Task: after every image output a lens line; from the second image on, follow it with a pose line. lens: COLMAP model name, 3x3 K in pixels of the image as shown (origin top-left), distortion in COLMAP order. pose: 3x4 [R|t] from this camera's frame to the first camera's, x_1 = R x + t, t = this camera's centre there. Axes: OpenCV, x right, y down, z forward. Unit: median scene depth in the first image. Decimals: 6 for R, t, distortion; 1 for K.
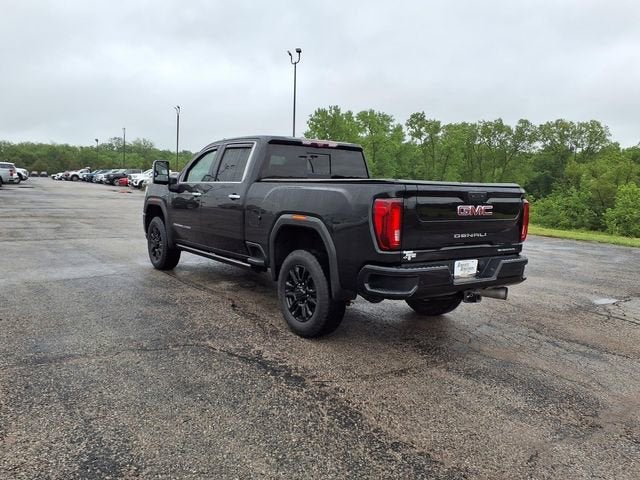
lens RADIAL K [[513.5, 0, 315.8], [0, 513.5, 238.7], [0, 0, 1]] dist [0.088477, -0.131093]
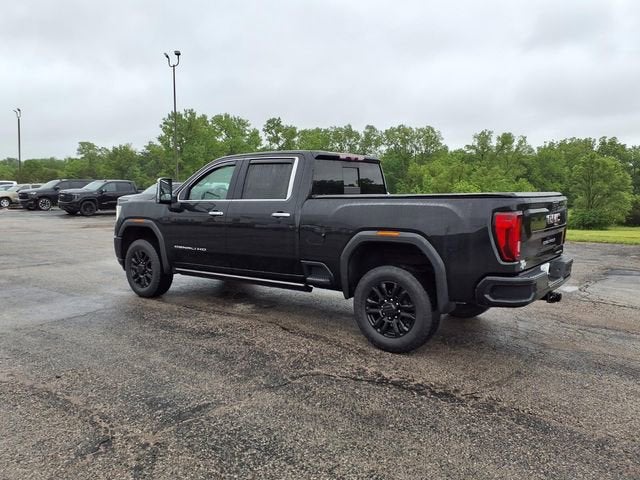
lens RADIAL K [[512.5, 0, 322.2], [0, 512.5, 241.1], [0, 0, 1]] dist [0.098606, -0.155176]
pose [[0.955989, -0.063393, 0.286473, -0.356720], [0.064277, 0.997912, 0.006326, -0.033708], [-0.286276, 0.012366, 0.958067, 0.062251]]
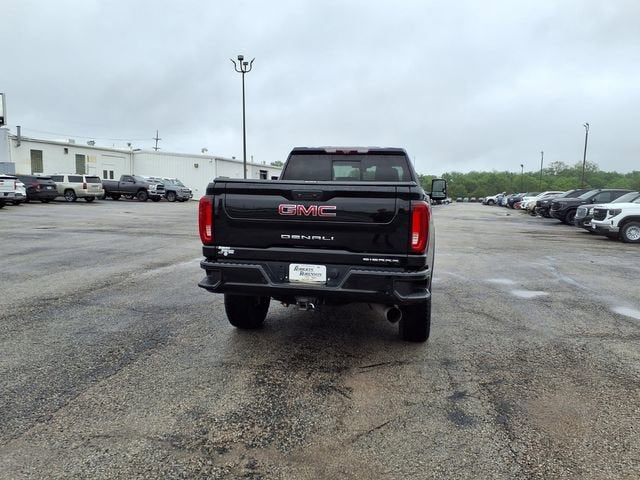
lens RADIAL K [[513.0, 0, 318.9], [0, 513.0, 237.2], [0, 0, 1]] dist [0.089536, -0.128489]
pose [[0.692186, 0.042133, -0.720488, 0.725204], [-0.079170, 0.996703, -0.017774, 0.005809], [0.717363, 0.069344, 0.693240, 0.286603]]
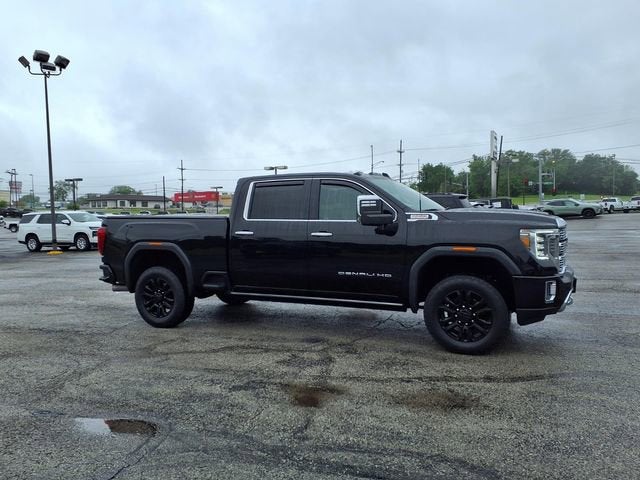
lens RADIAL K [[509.7, 0, 318.5], [0, 509.7, 235.6], [0, 0, 1]] dist [0.086618, -0.130030]
pose [[-0.866911, 0.010317, -0.498356, 0.505195], [-0.060946, 0.990091, 0.126516, -0.229671], [0.494723, 0.140051, -0.857691, 2.158476]]
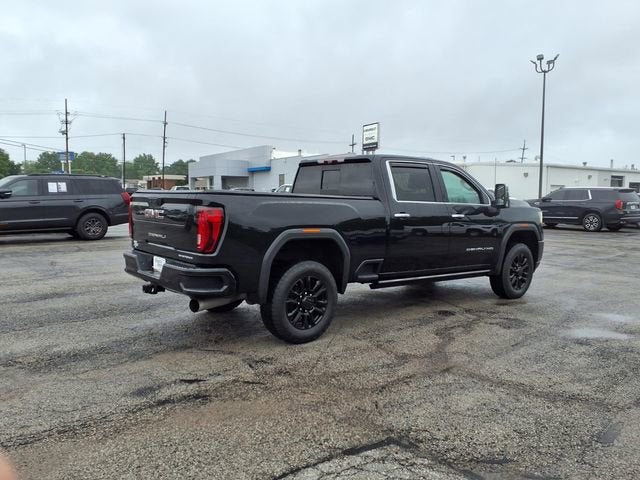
lens RADIAL K [[510.0, 0, 317.4], [0, 510.0, 238.6], [0, 0, 1]] dist [0.101449, -0.146462]
pose [[0.054869, 0.045325, -0.997464, 1.093305], [-0.123237, 0.991639, 0.038282, -0.065584], [0.990859, 0.120825, 0.059996, 0.962541]]
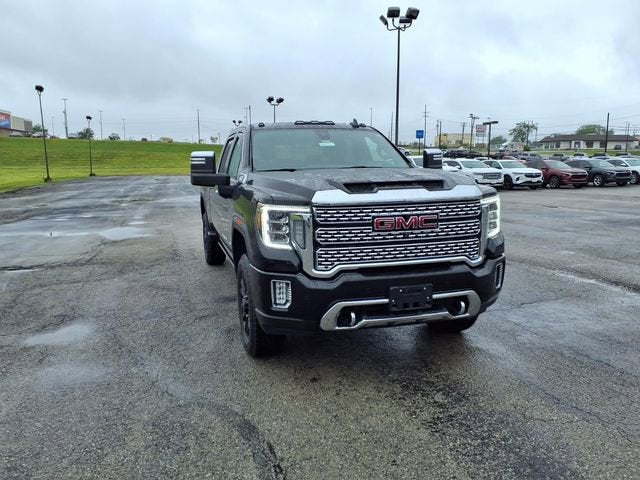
lens RADIAL K [[509.7, 0, 318.5], [0, 509.7, 235.6], [0, 0, 1]] dist [0.086618, -0.130030]
pose [[-0.945504, -0.067886, 0.318454, -0.461165], [0.017229, 0.966224, 0.257127, -0.268573], [-0.325153, 0.248601, -0.912399, 2.131708]]
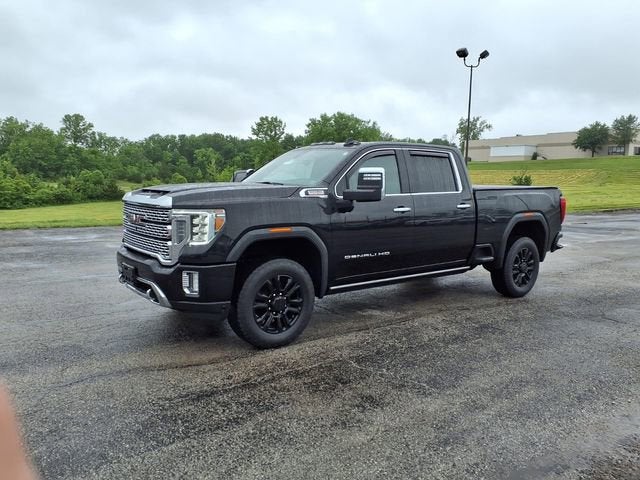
lens RADIAL K [[510.0, 0, 317.4], [0, 510.0, 238.6], [0, 0, 1]] dist [0.101449, -0.146462]
pose [[-0.023922, -0.150284, 0.988353, -1.176221], [0.089856, 0.984311, 0.151845, -0.199410], [-0.995667, 0.092442, -0.010042, 1.297352]]
